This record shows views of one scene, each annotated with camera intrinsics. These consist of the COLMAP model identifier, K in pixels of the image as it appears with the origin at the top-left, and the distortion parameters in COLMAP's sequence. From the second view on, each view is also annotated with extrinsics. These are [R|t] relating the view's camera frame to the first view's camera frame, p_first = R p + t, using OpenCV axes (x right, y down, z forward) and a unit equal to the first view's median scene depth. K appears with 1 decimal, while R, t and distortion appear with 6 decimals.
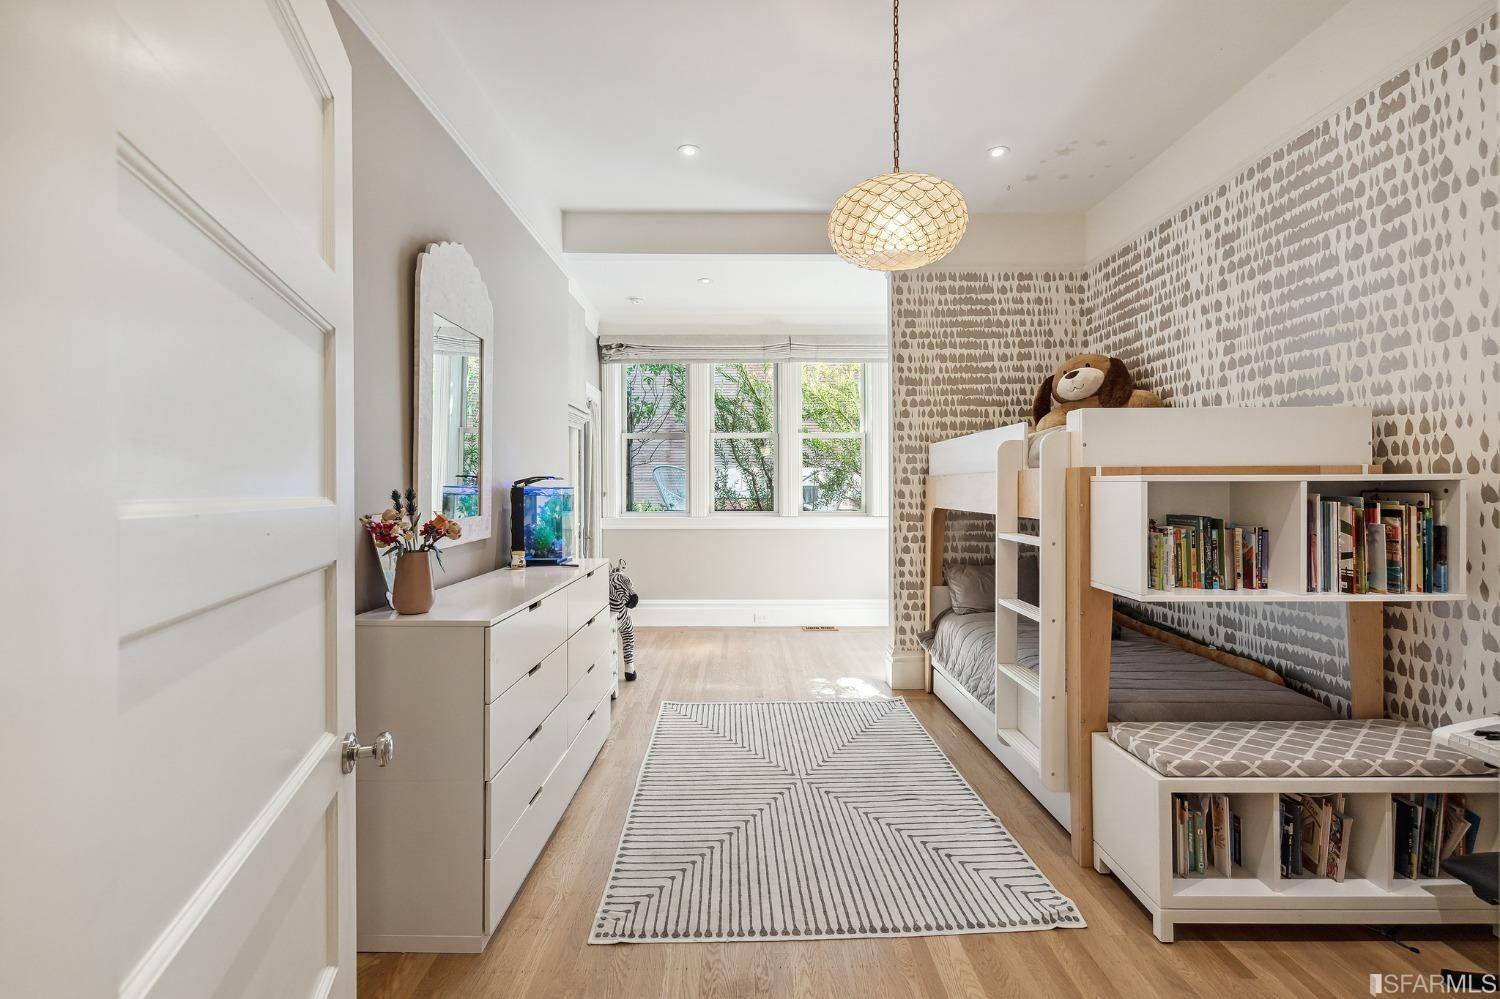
lens RADIAL K [[647.5, 0, 749.8], [0, 647.5, 496.0], [0, 0, 1]] dist [-0.001506, 0.001397]
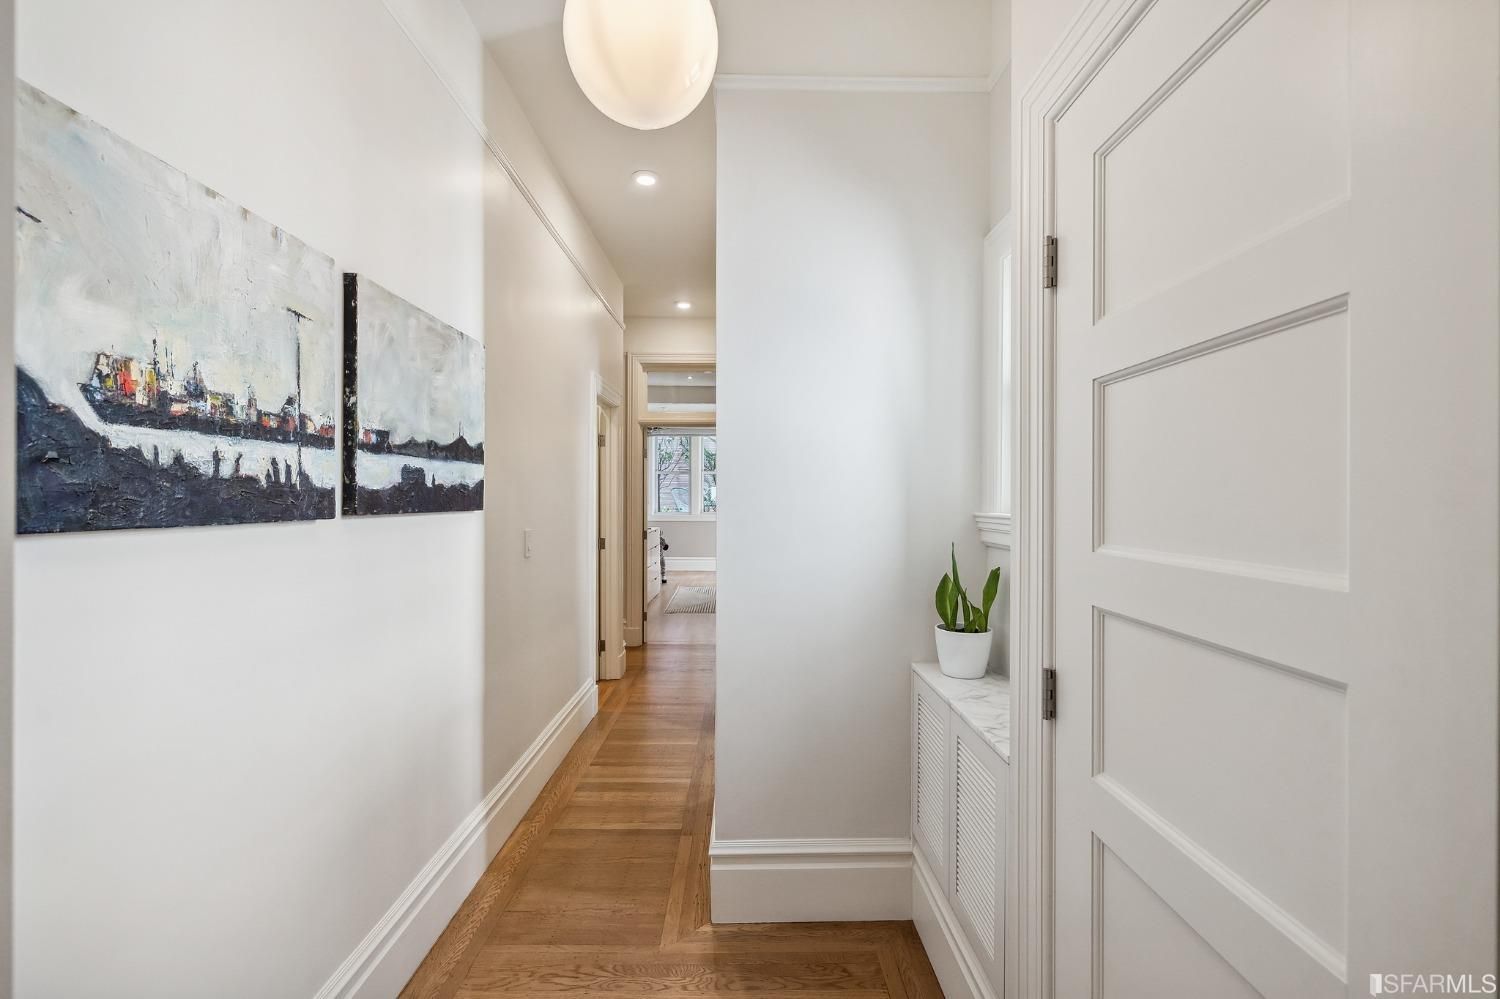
lens RADIAL K [[647.5, 0, 749.8], [0, 647.5, 500.6], [0, 0, 1]] dist [-0.001506, 0.001397]
pose [[0.999939, 0.004989, -0.009897, 0.102055], [-0.004948, 0.999979, 0.004120, -0.018048], [0.009918, -0.004071, 0.999943, -0.925947]]
